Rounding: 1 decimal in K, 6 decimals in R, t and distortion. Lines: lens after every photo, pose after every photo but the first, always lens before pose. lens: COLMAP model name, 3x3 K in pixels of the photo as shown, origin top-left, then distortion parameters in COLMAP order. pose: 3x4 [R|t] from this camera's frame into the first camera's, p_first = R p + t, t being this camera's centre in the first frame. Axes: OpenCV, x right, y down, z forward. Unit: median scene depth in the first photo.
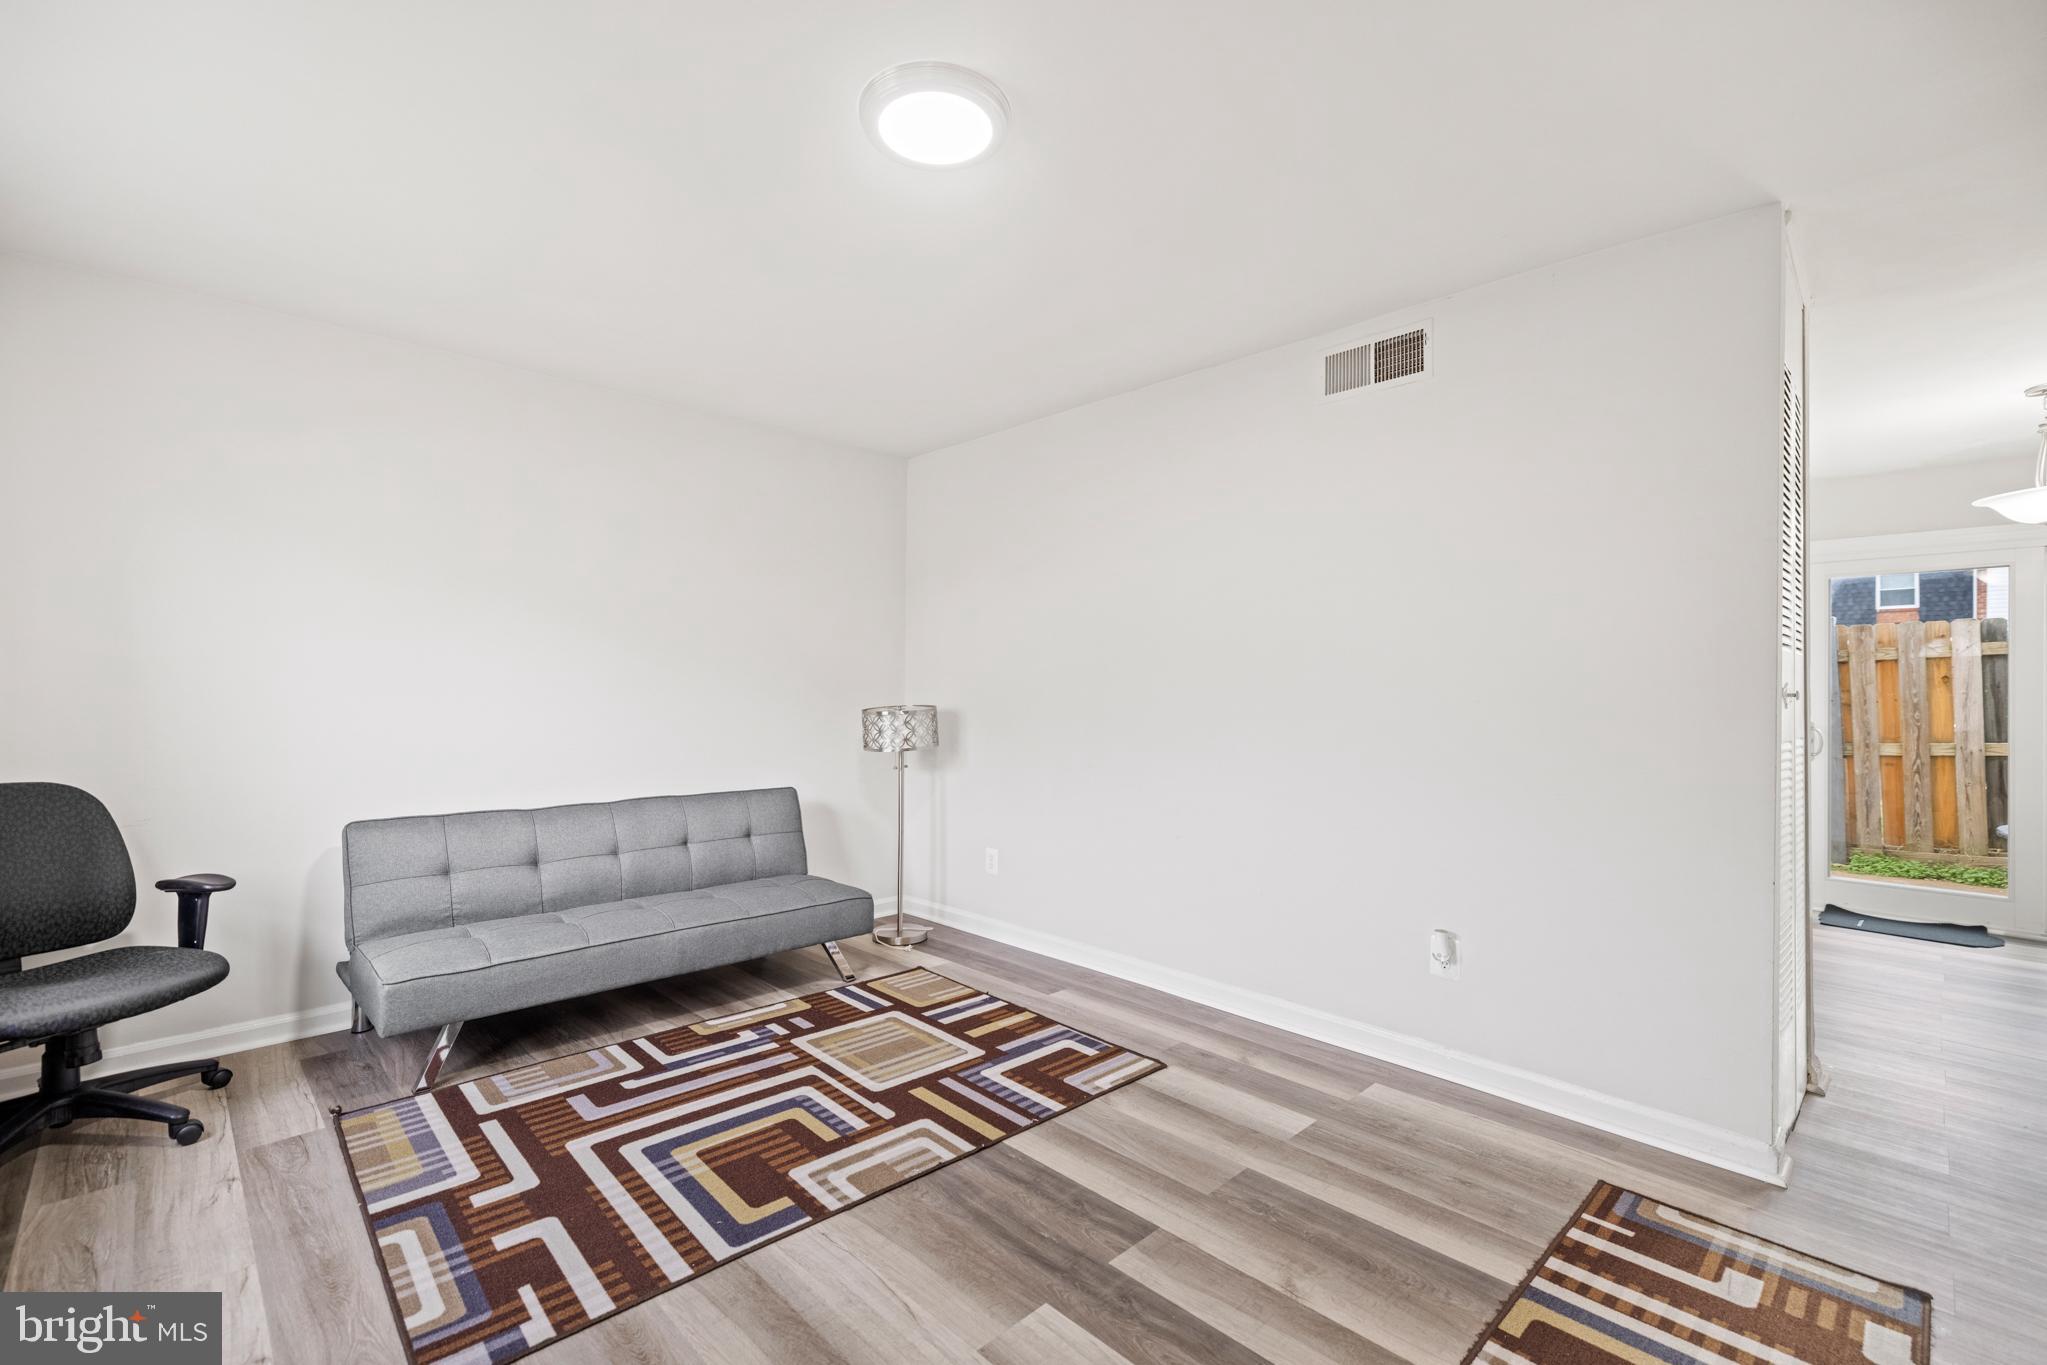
lens RADIAL K [[891.9, 0, 1023.5], [0, 891.9, 682.5], [0, 0, 1]] dist [-0.000676, 0.000149]
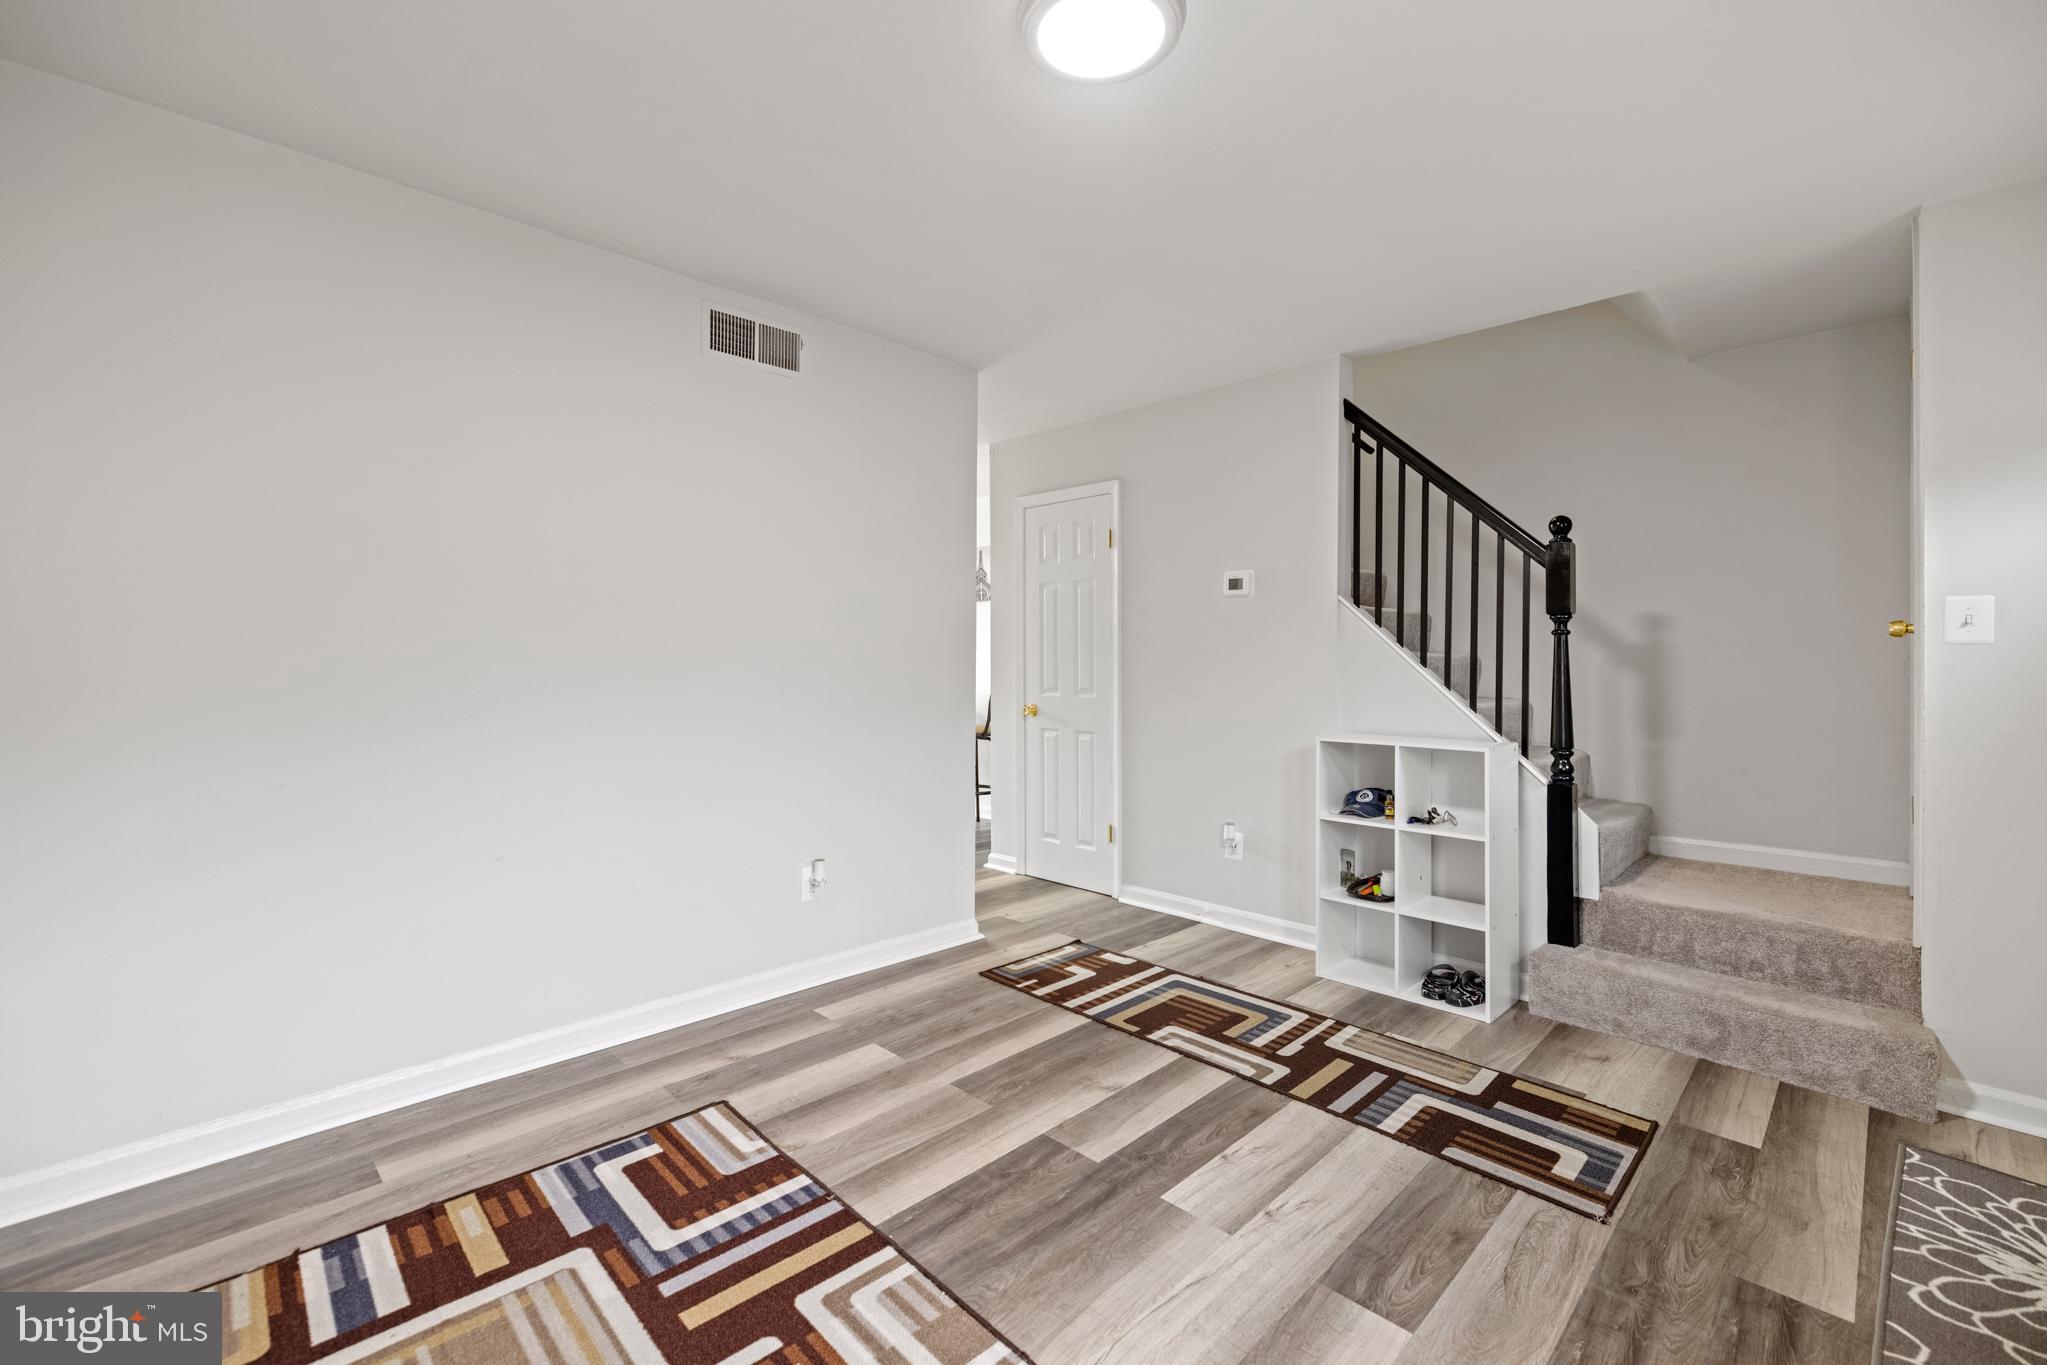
lens RADIAL K [[870.9, 0, 1021.9], [0, 870.9, 644.9], [0, 0, 1]] dist [-0.000145, -0.000095]
pose [[-0.010734, 0.009510, 0.999897, -0.782202], [-0.010980, 0.999893, -0.009628, 0.005846], [-0.999882, -0.011082, -0.010629, 0.862309]]
